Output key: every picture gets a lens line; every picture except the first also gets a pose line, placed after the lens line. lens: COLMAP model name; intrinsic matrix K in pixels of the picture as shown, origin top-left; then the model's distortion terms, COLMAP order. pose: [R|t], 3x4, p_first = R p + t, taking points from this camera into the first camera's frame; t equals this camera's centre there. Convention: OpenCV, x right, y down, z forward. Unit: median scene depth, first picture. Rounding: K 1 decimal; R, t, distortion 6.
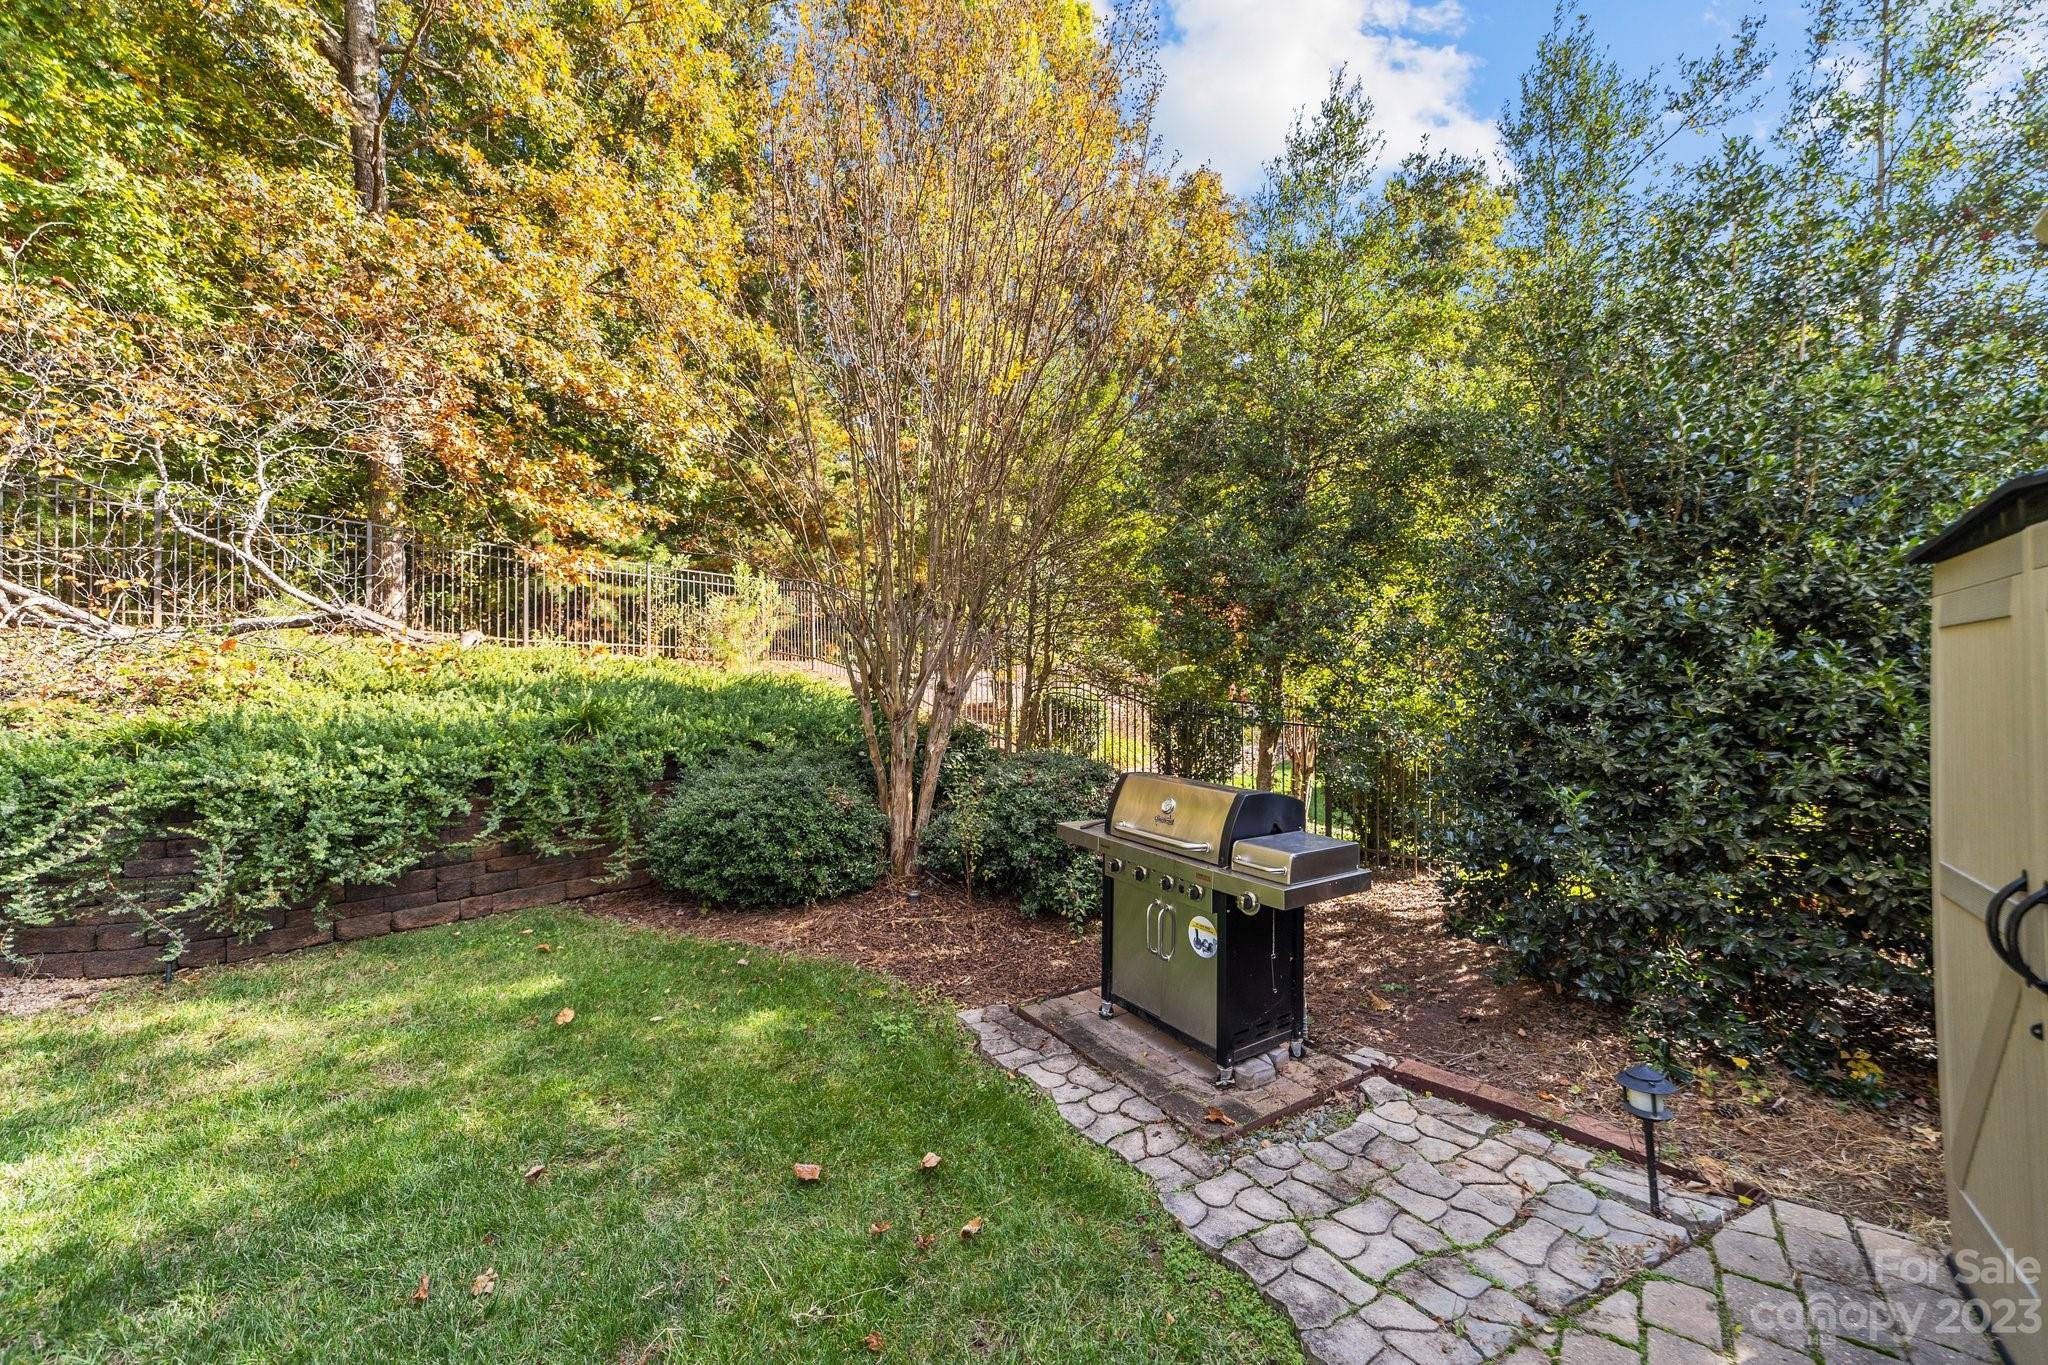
lens RADIAL K [[804.9, 0, 1012.9], [0, 804.9, 672.9], [0, 0, 1]] dist [-0.023230, 0.011938]
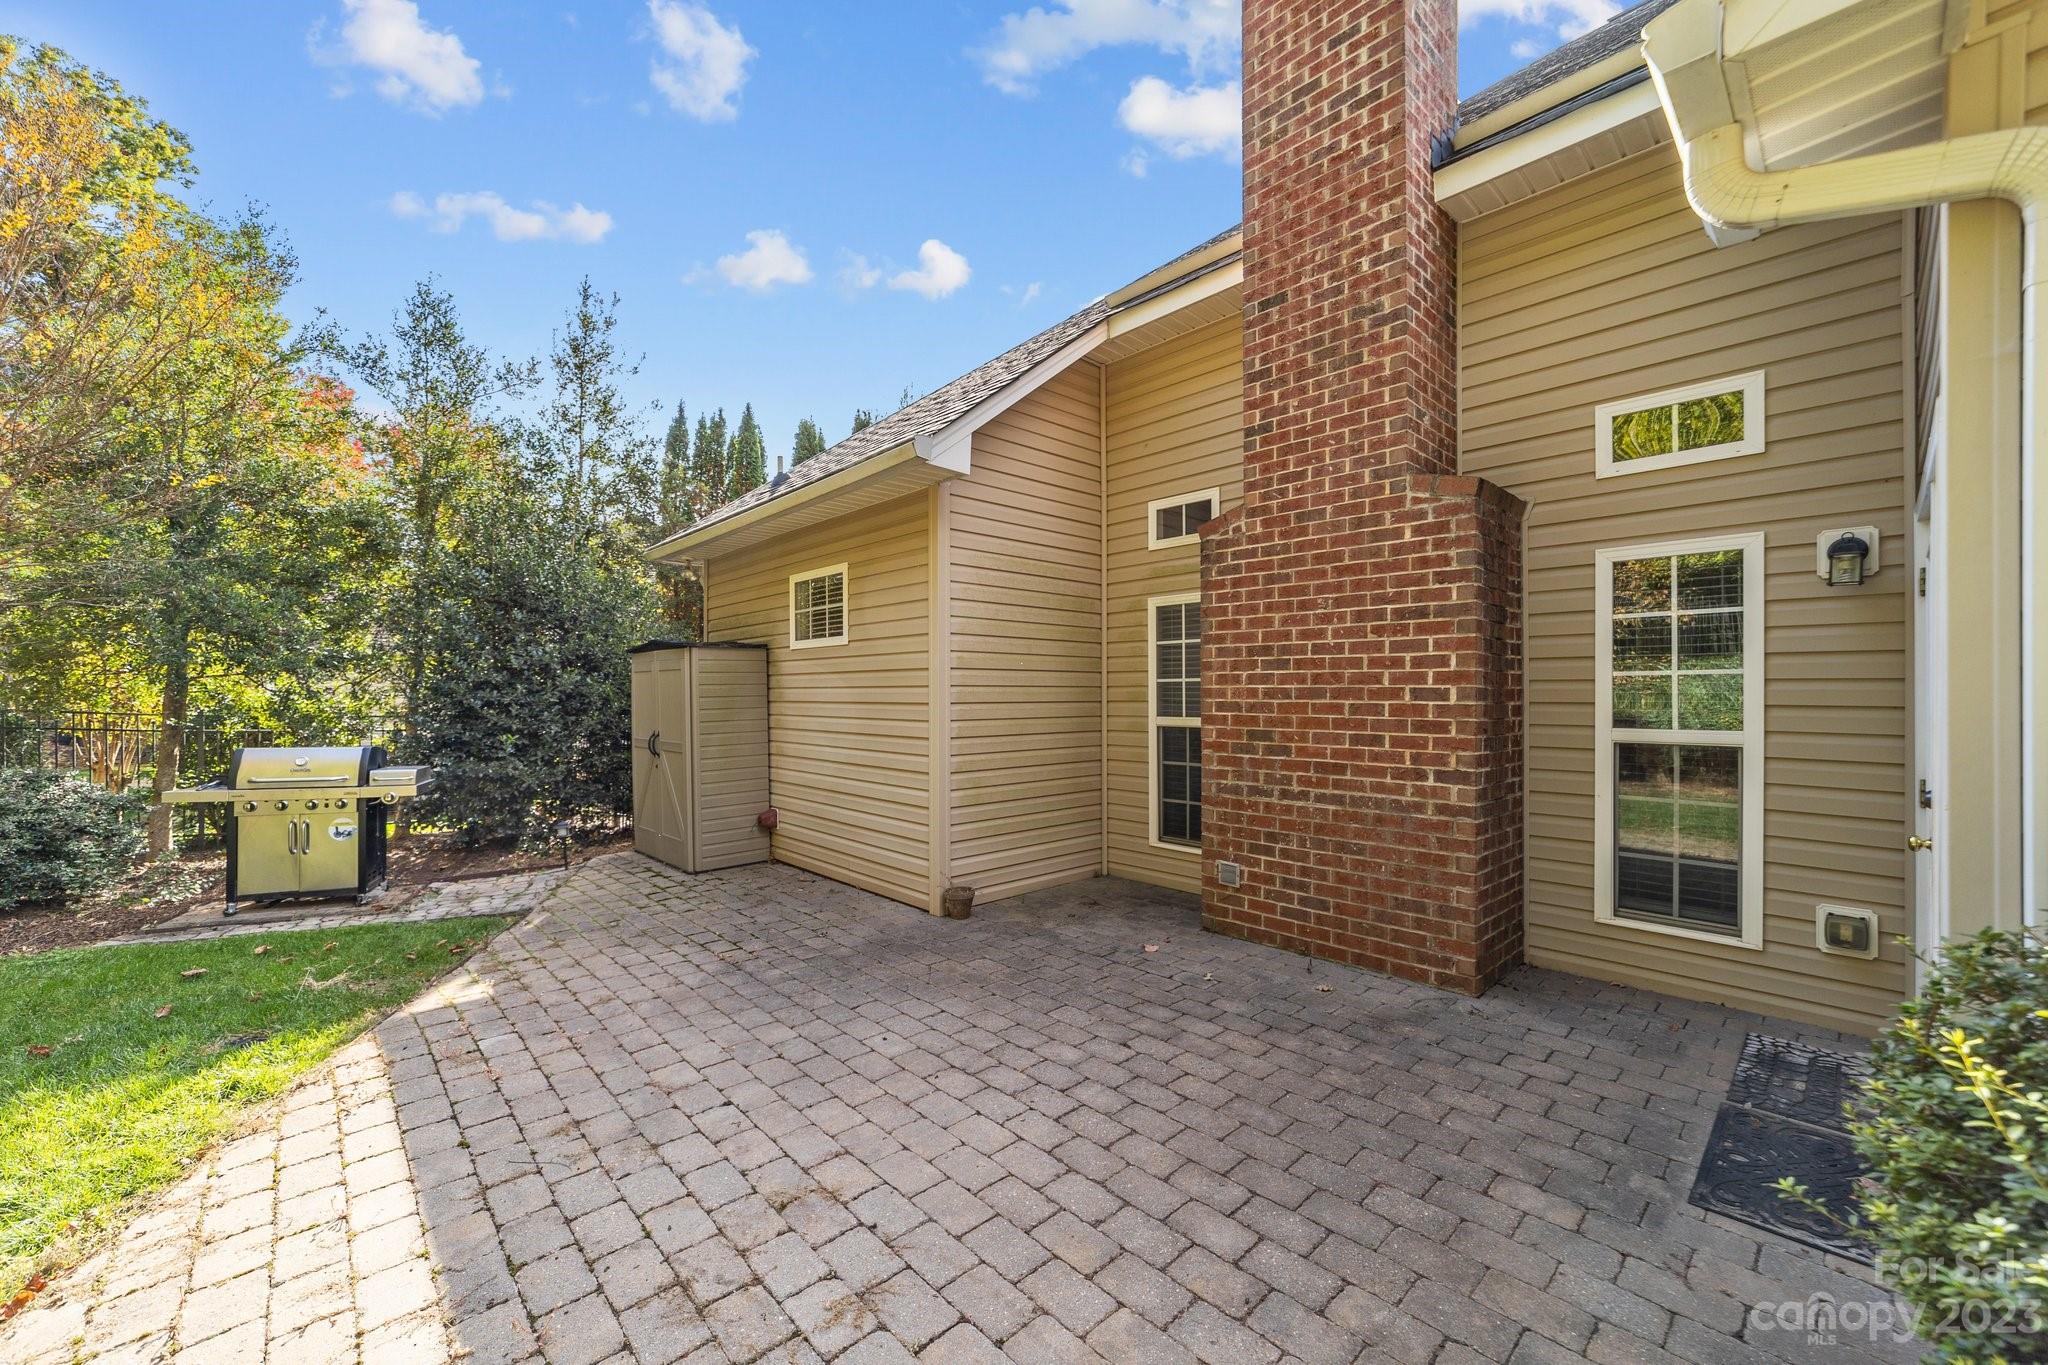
lens RADIAL K [[805.7, 0, 1023.9], [0, 805.7, 689.7], [0, 0, 1]] dist [-0.023329, 0.011764]
pose [[0.152963, 0.003640, 0.988225, -0.816159], [-0.009194, 0.999955, -0.002260, 0.003741], [-0.988189, -0.008740, 0.152989, -0.492654]]
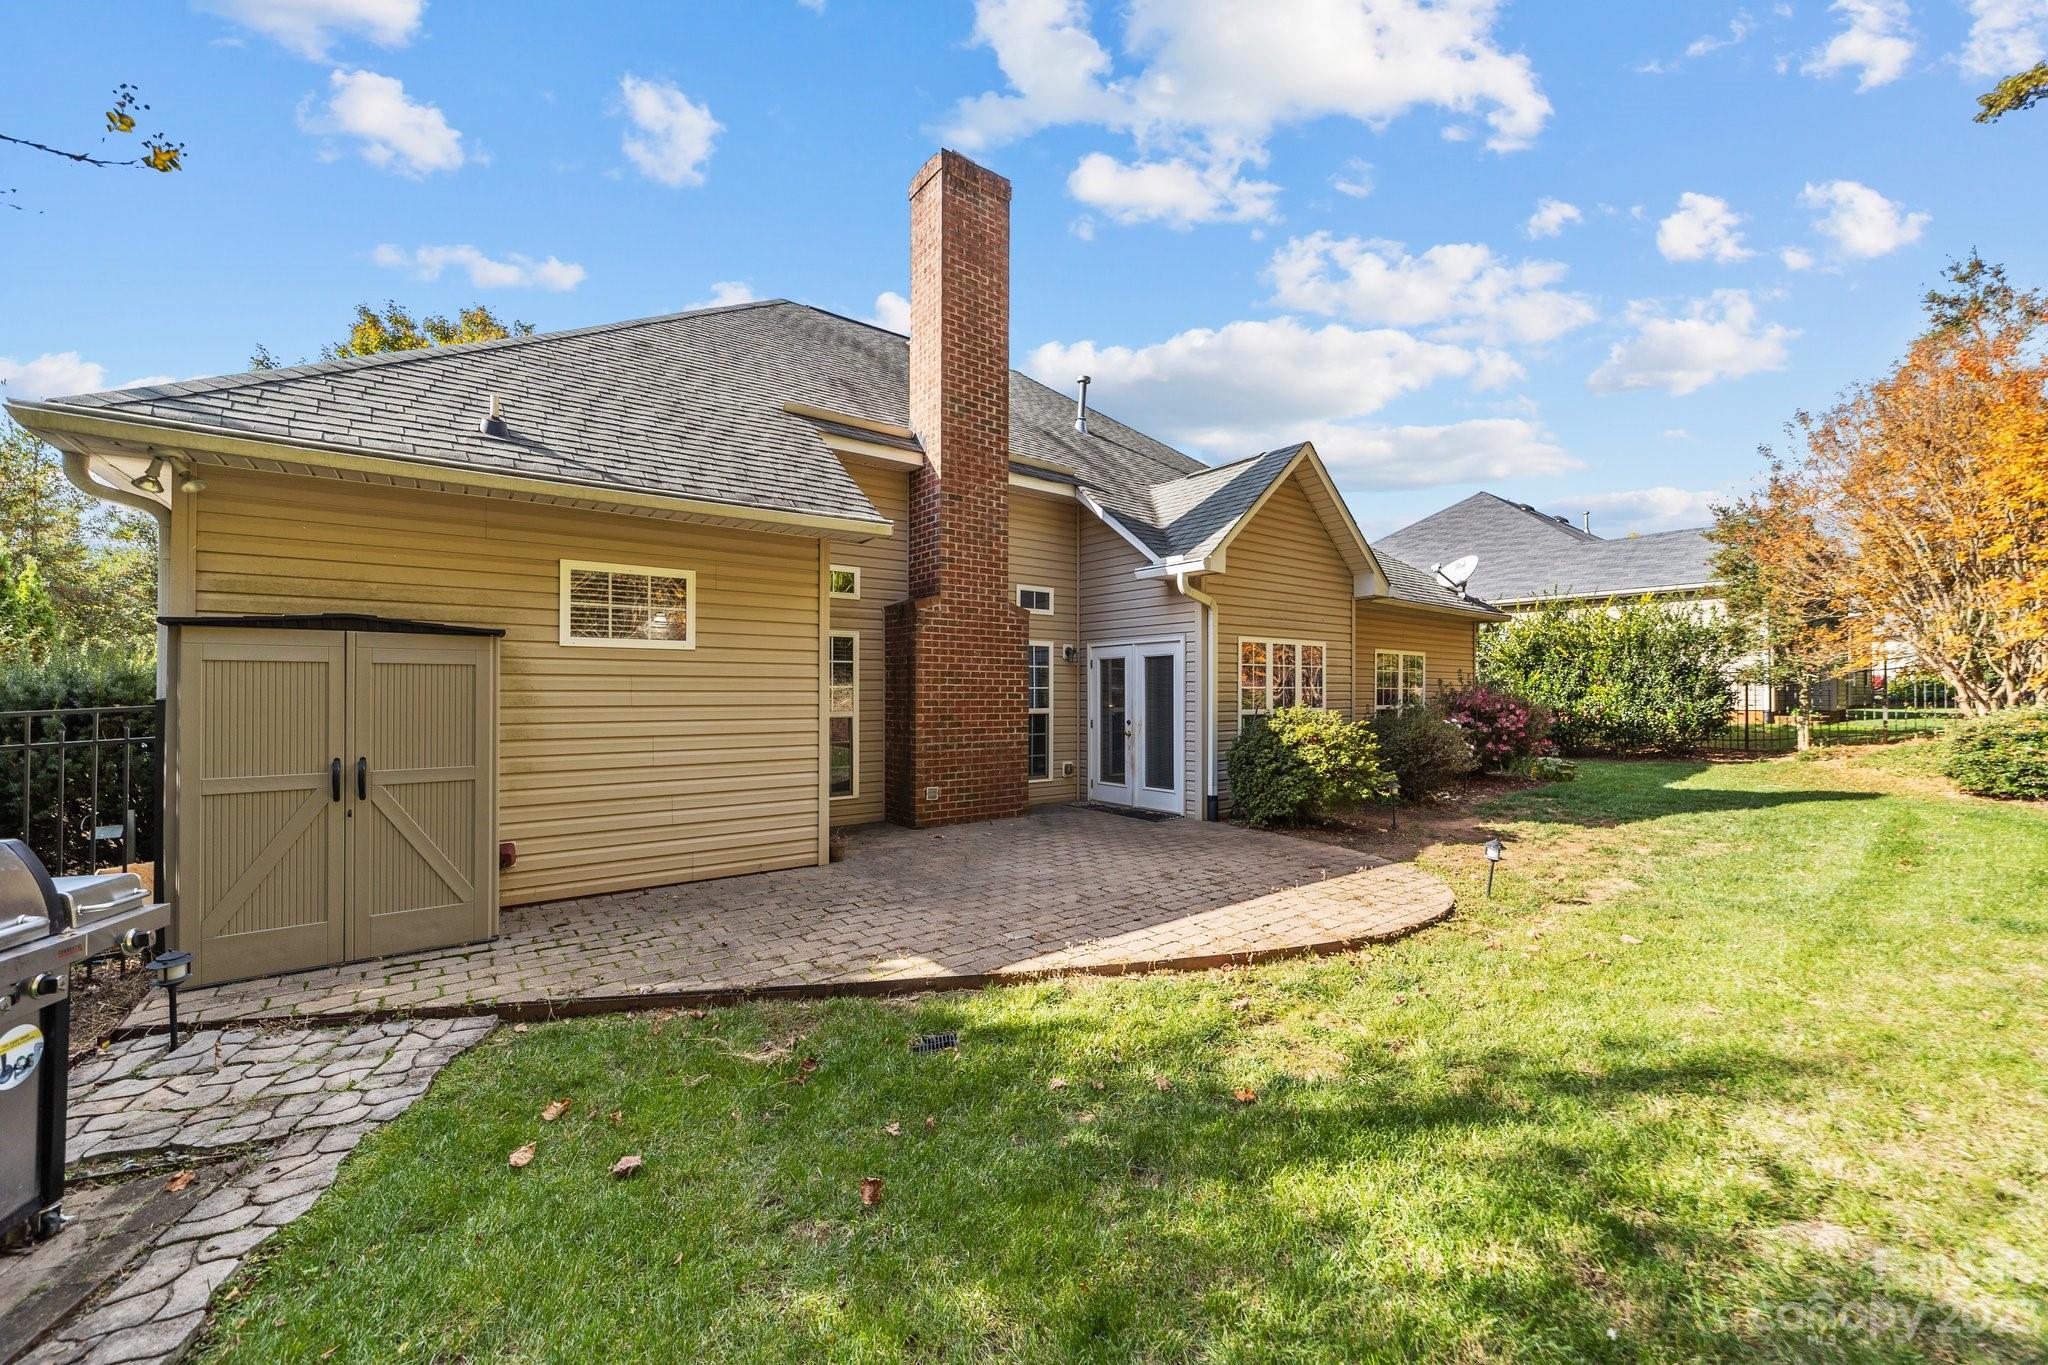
lens RADIAL K [[805.7, 0, 1023.9], [0, 805.7, 689.7], [0, 0, 1]] dist [-0.023329, 0.011764]
pose [[-0.971748, -0.000057, 0.236021, -0.485697], [-0.003162, 0.999913, -0.012779, 0.011003], [-0.236000, -0.013164, -0.971664, 0.924354]]
